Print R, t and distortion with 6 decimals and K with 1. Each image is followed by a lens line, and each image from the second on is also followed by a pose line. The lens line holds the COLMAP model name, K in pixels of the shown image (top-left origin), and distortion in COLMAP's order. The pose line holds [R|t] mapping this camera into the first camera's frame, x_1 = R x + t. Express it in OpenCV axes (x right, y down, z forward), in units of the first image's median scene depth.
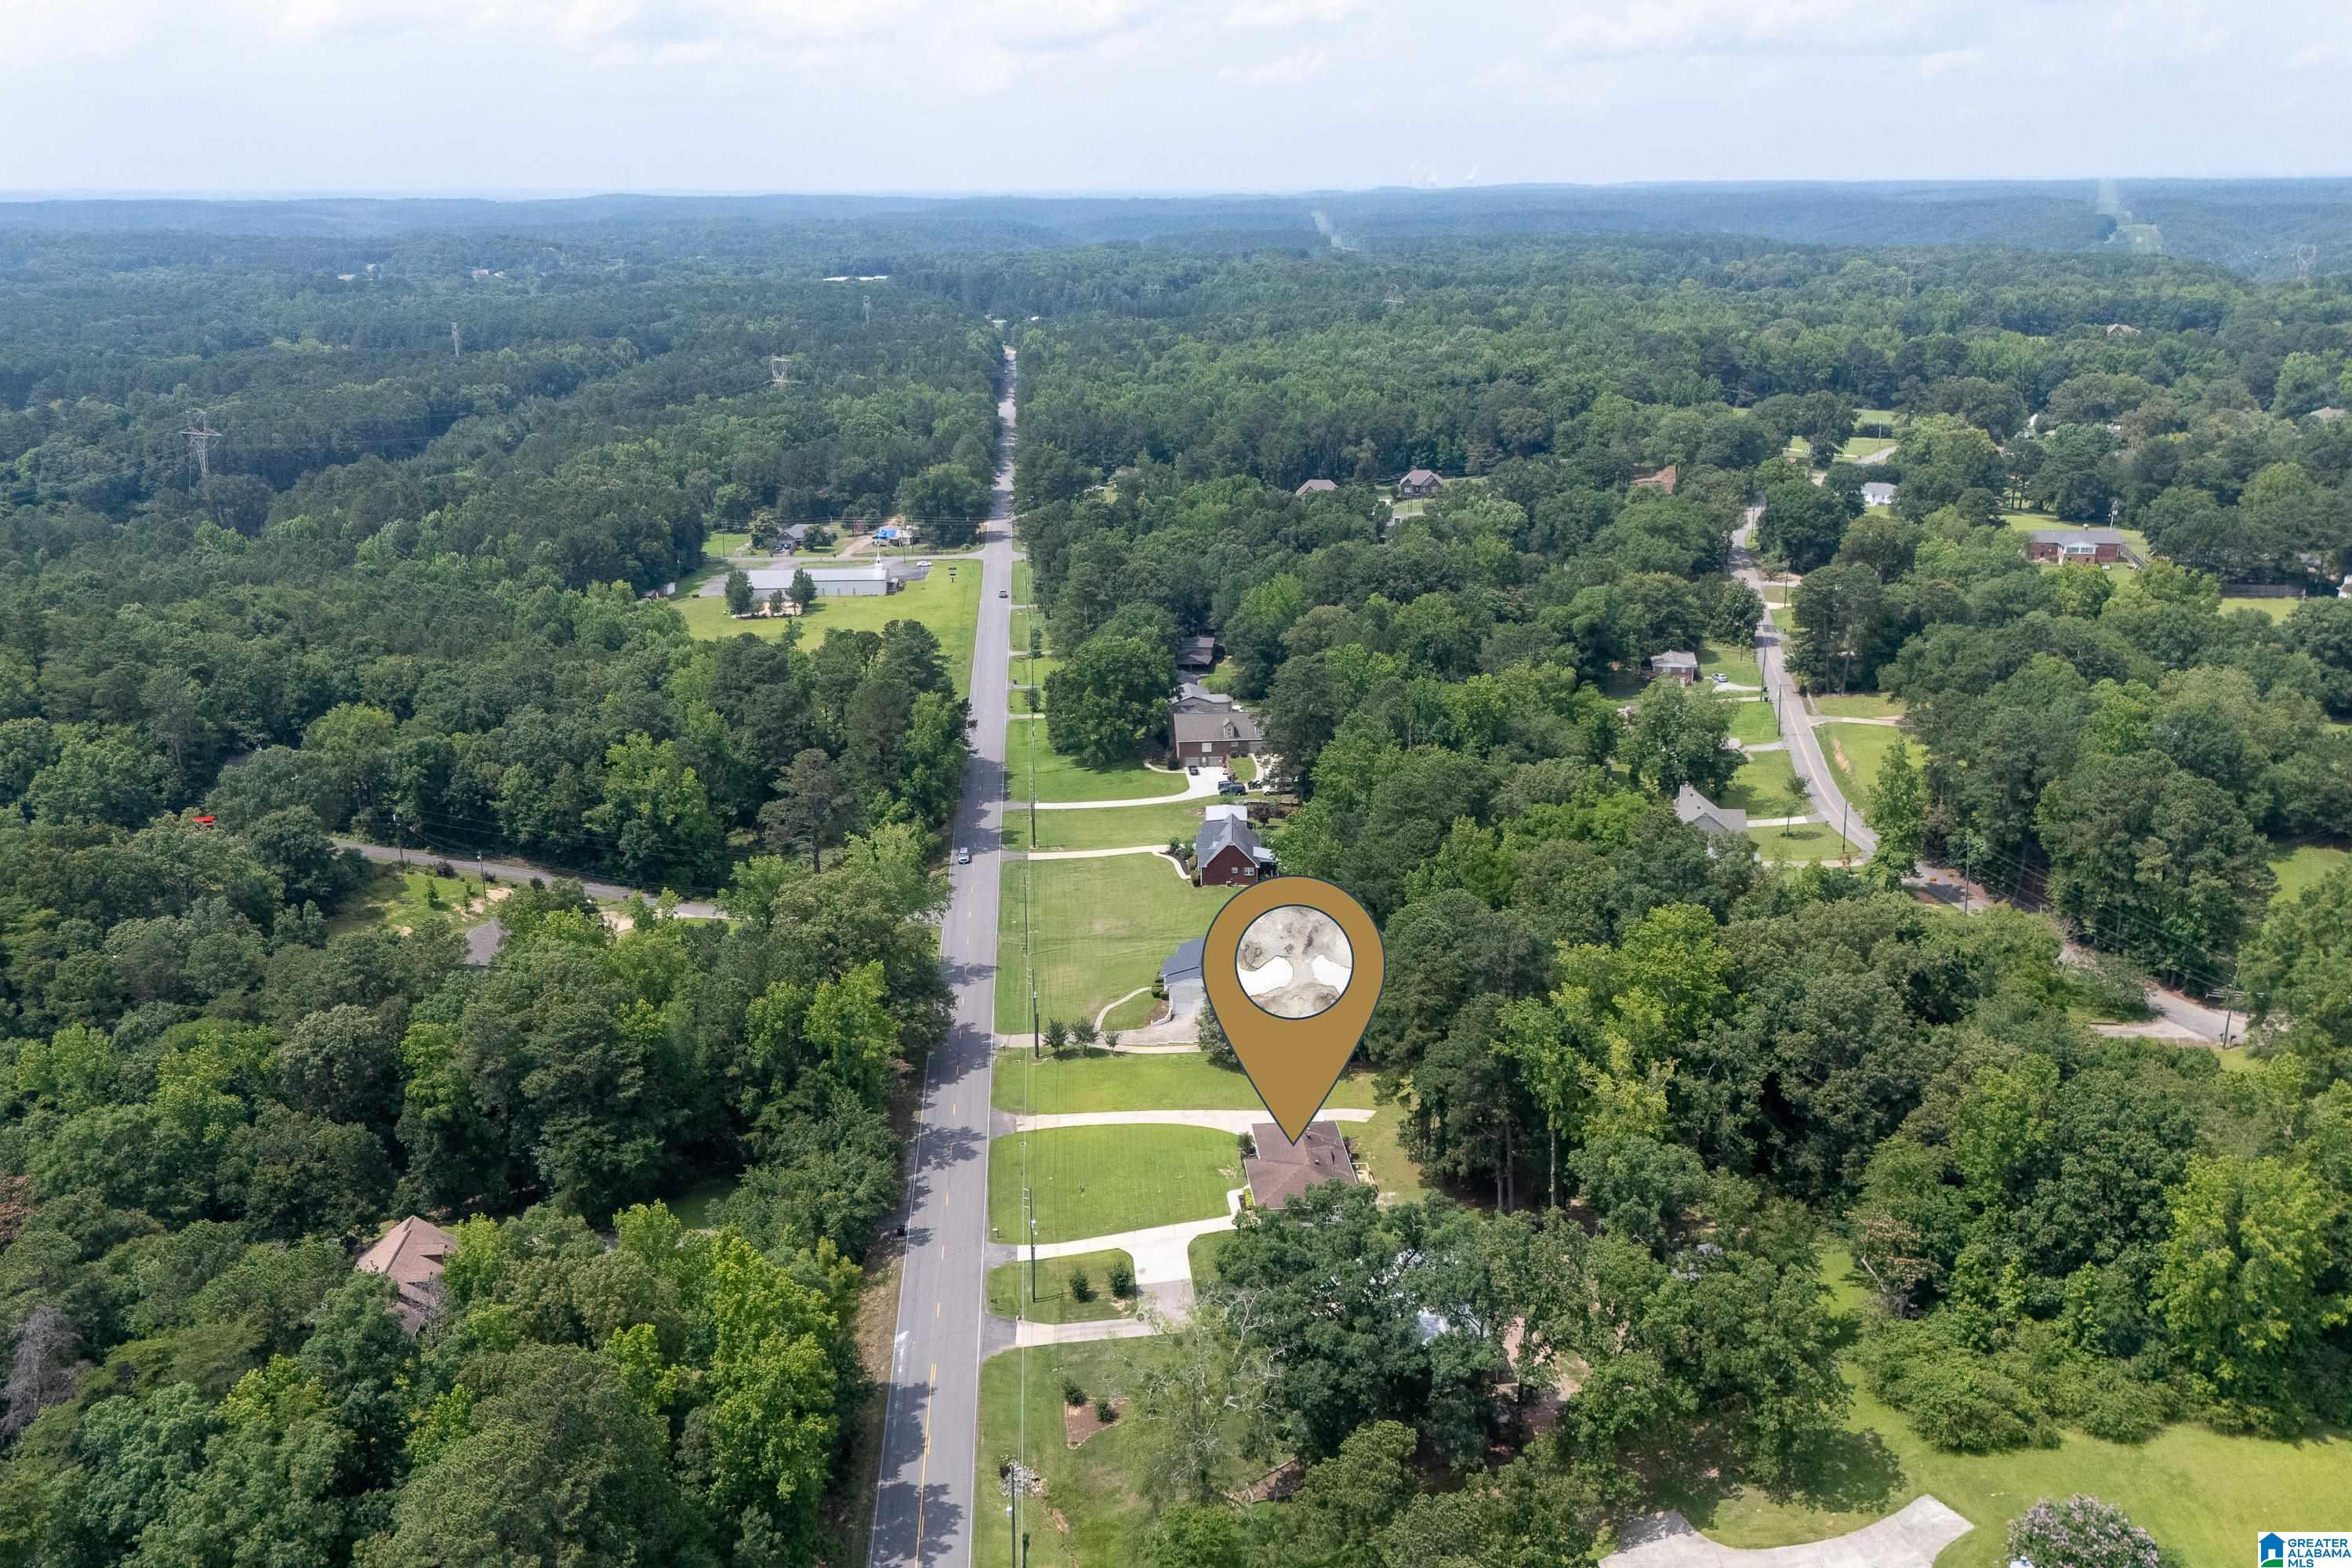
lens RADIAL K [[2055.0, 0, 1170.7], [0, 2055.0, 759.9], [0, 0, 1]] dist [0.078334, -0.091129]
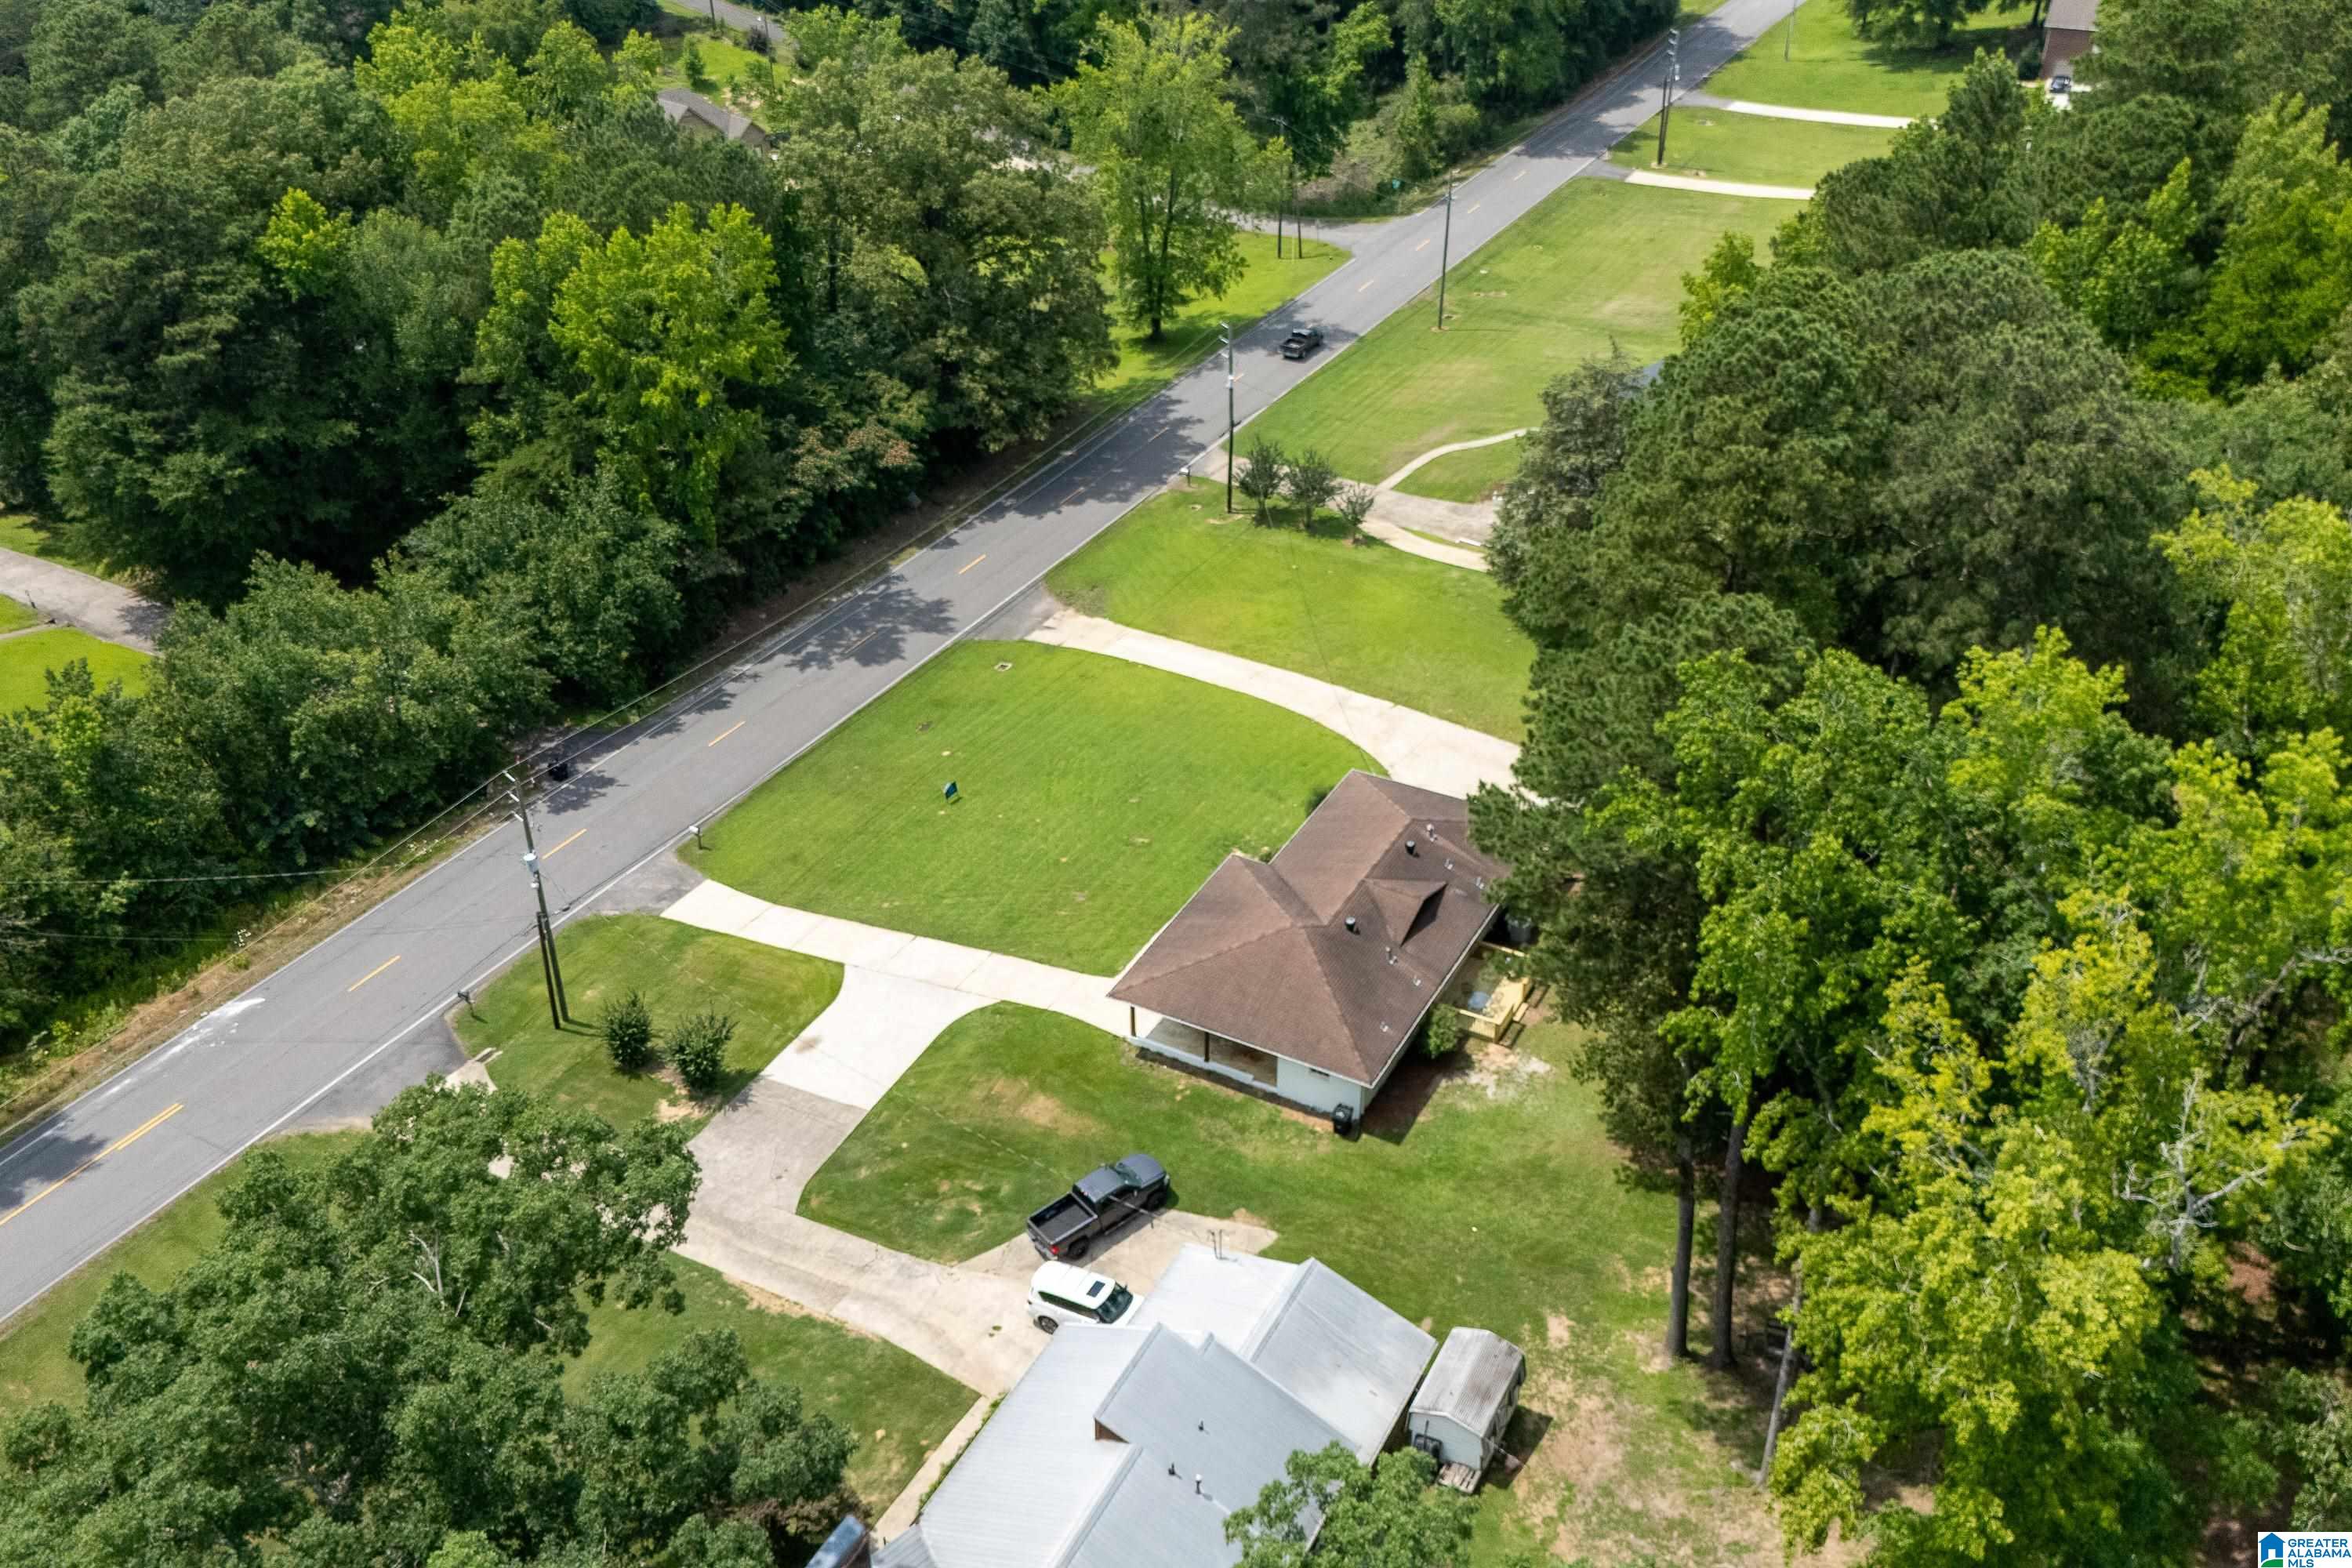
lens RADIAL K [[2055.0, 0, 1181.3], [0, 2055.0, 788.7], [0, 0, 1]] dist [0.078334, -0.091129]
pose [[0.843927, 0.292920, -0.449428, 0.170724], [-0.148765, 0.932698, 0.328548, 0.045653], [0.515419, -0.210411, 0.830705, 0.566793]]
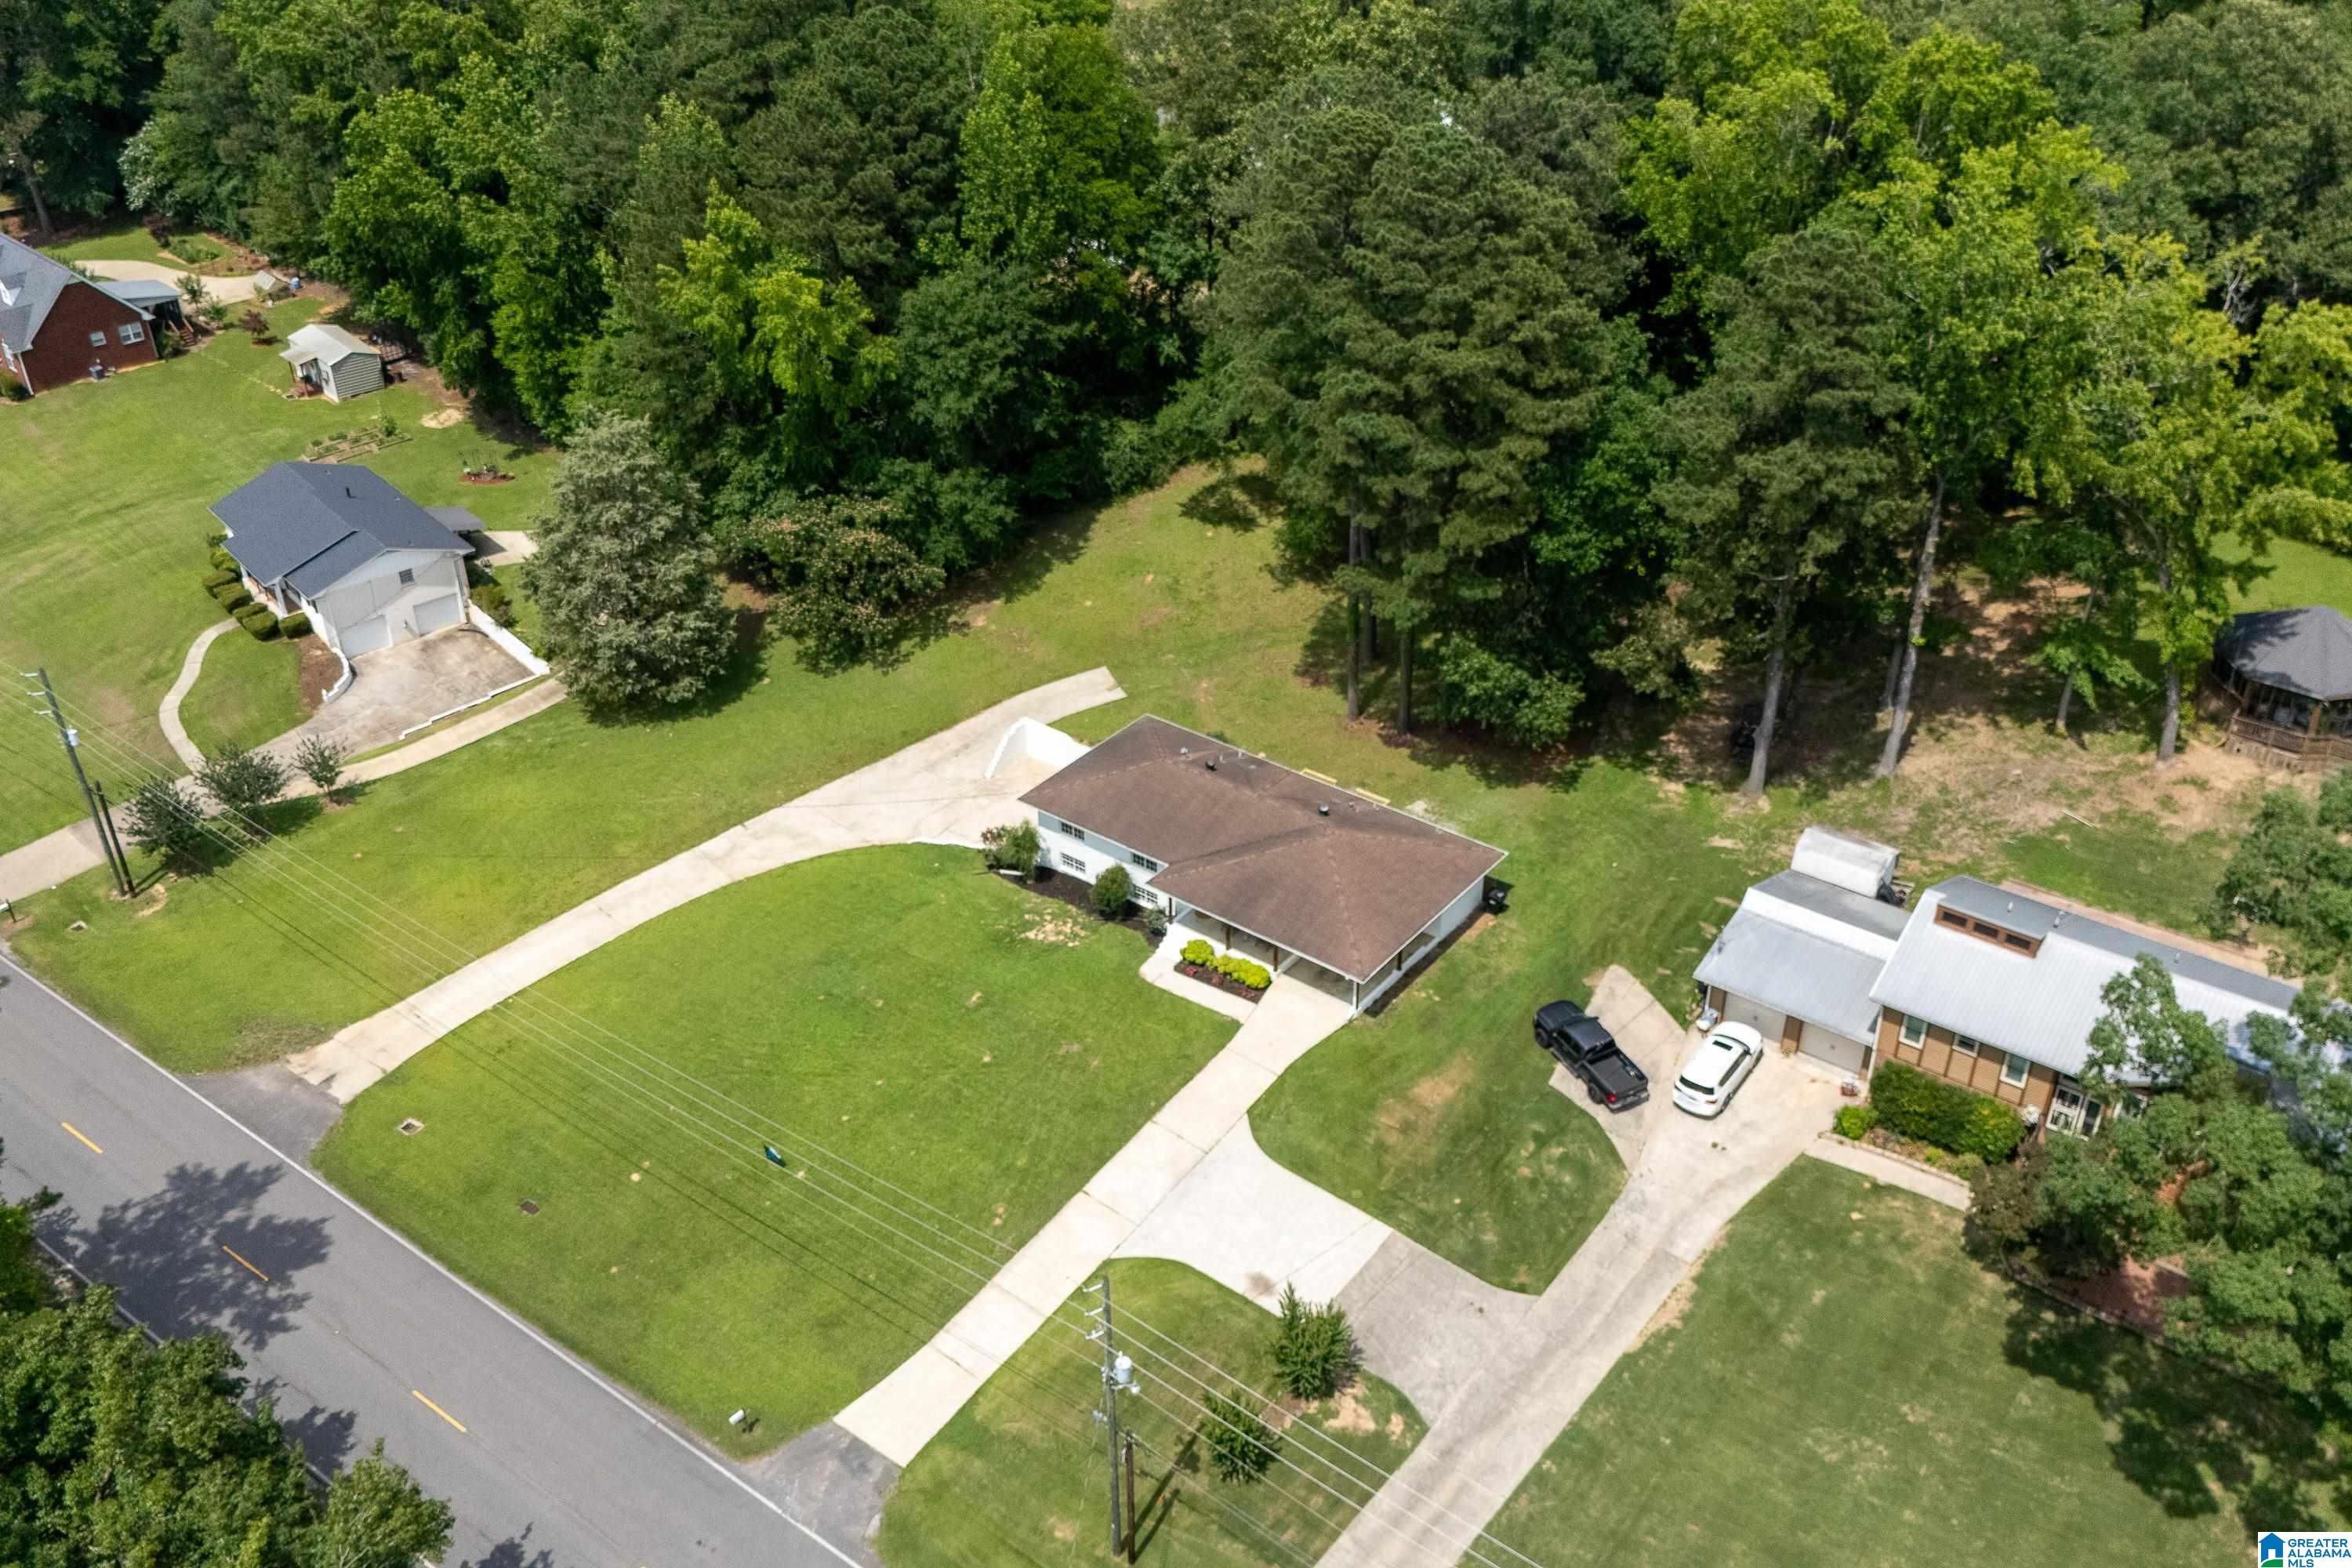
lens RADIAL K [[2055.0, 0, 1181.8], [0, 2055.0, 794.1], [0, 0, 1]] dist [0.078334, -0.091129]
pose [[0.663900, -0.400496, 0.631537, -0.167027], [0.204945, 0.909611, 0.361393, 0.034288], [-0.719190, -0.110498, 0.685971, 0.619783]]
